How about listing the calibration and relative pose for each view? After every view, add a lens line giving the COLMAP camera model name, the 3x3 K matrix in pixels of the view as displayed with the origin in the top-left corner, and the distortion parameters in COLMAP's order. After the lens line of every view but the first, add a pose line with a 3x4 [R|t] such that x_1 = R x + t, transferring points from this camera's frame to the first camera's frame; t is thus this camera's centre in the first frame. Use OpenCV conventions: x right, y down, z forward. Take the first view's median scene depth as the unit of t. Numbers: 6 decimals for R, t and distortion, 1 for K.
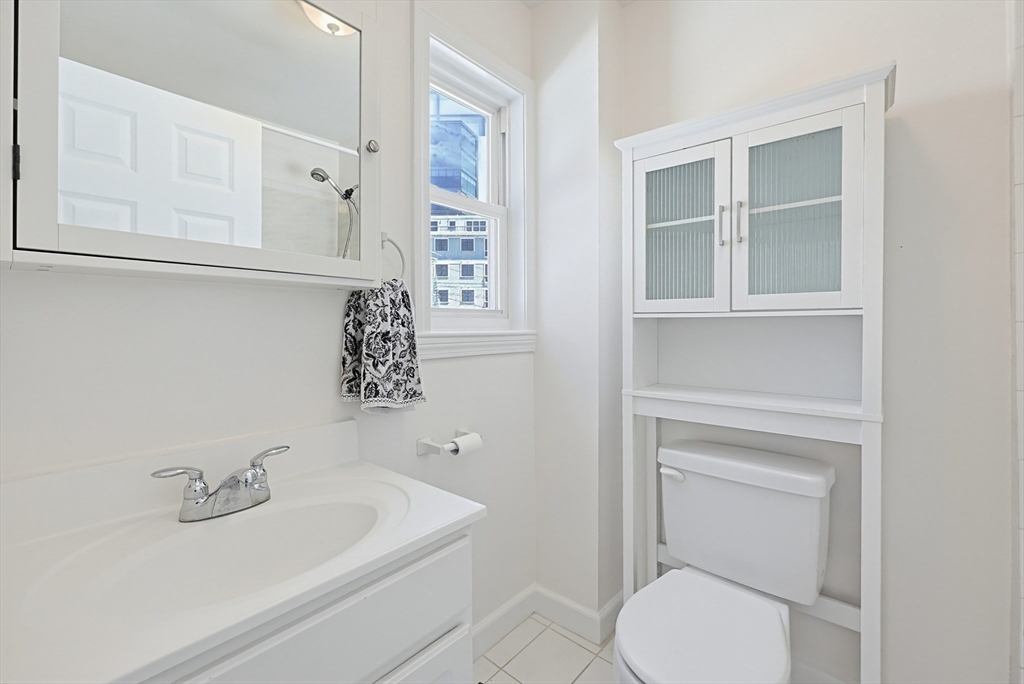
lens RADIAL K [[447.7, 0, 511.6], [0, 447.7, 321.2], [0, 0, 1]] dist [-0.000424, 0.001374]
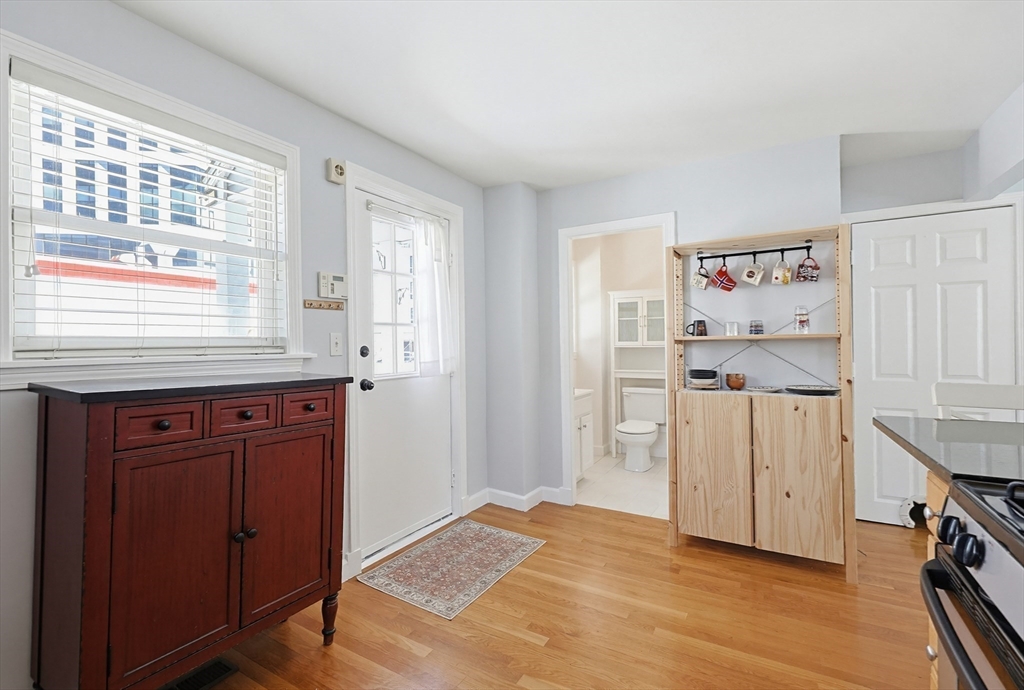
lens RADIAL K [[468.2, 0, 507.9], [0, 468.2, 344.1], [0, 0, 1]] dist [-0.003854, 0.000246]
pose [[0.984502, -0.004901, 0.175307, -1.097254], [0.005193, 0.999986, -0.001211, -0.032822], [-0.175298, 0.002103, 0.984513, -2.235022]]
